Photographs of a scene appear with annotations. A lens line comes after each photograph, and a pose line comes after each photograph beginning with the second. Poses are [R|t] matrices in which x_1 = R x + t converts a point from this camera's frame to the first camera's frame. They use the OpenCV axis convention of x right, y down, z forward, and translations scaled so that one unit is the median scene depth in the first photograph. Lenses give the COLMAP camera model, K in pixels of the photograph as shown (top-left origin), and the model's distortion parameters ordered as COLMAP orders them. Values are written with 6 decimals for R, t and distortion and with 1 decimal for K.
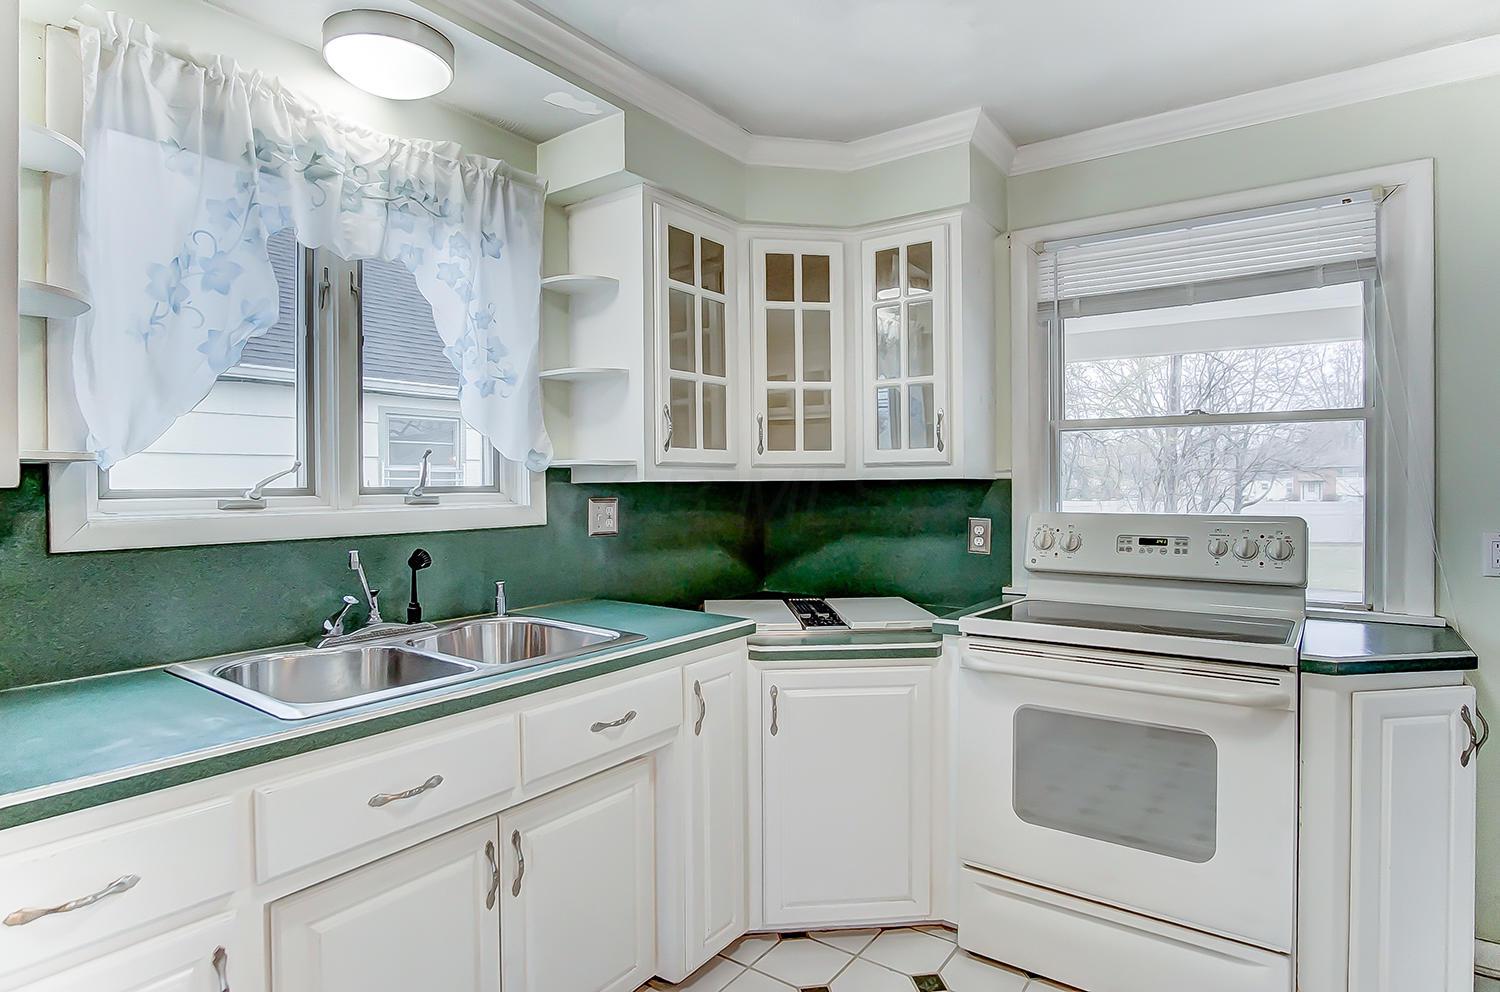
lens RADIAL K [[818.9, 0, 735.8], [0, 818.9, 476.2], [0, 0, 1]] dist [-0.021898, -0.000703]
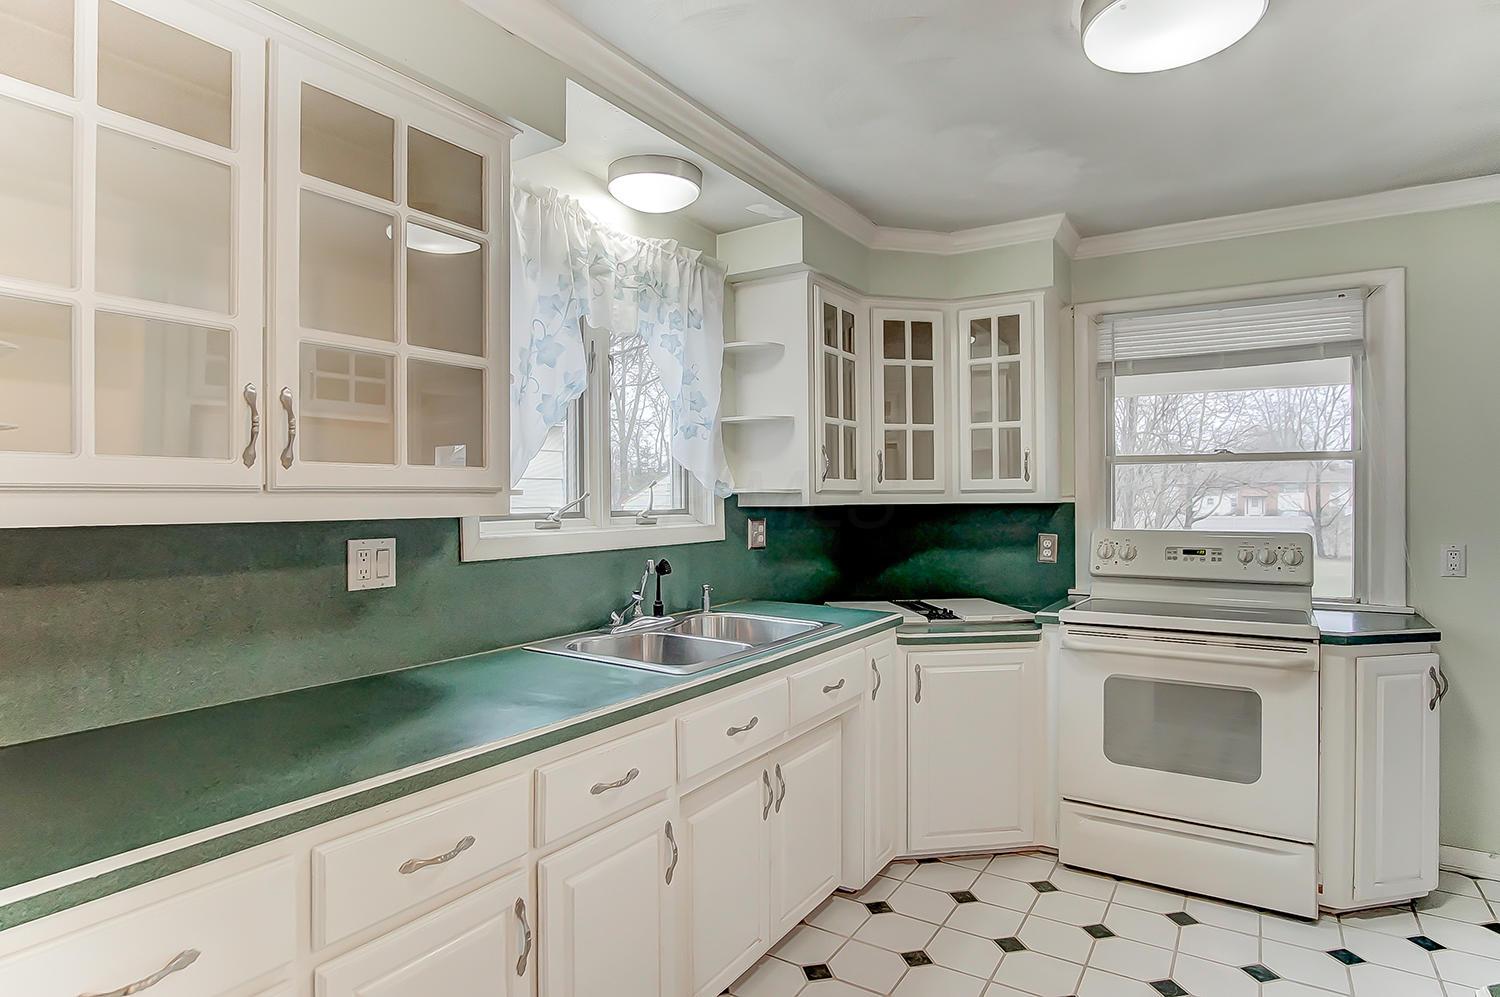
lens RADIAL K [[819.0, 0, 745.0], [0, 819.0, 488.7], [0, 0, 1]] dist [-0.021847, 0.000923]
pose [[0.998334, 0.001824, 0.057676, -0.286745], [-0.001667, 0.999995, -0.002769, -0.016295], [-0.057681, 0.002669, 0.998332, -0.261108]]
